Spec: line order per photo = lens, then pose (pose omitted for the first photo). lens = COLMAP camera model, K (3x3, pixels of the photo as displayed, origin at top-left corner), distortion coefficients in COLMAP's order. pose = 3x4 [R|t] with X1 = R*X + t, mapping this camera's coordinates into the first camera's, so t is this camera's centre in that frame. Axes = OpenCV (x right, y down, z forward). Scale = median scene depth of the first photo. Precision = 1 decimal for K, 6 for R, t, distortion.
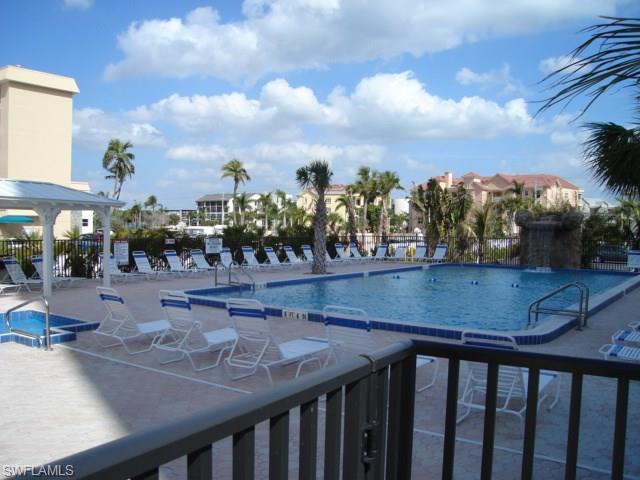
lens RADIAL K [[586.6, 0, 320.0], [0, 586.6, 240.0], [0, 0, 1]] dist [-0.103861, 0.010129]
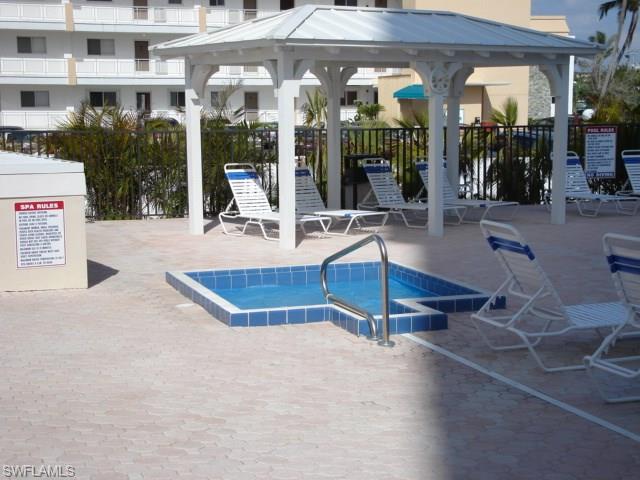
lens RADIAL K [[1136.1, 0, 320.0], [0, 1136.1, 240.0], [0, 0, 1]] dist [0.171548, -0.089586]
pose [[0.822036, 0.052261, -0.567032, 0.030009], [0.000918, 0.995657, 0.093097, 0.009795], [0.569435, -0.077050, 0.818418, 0.156443]]
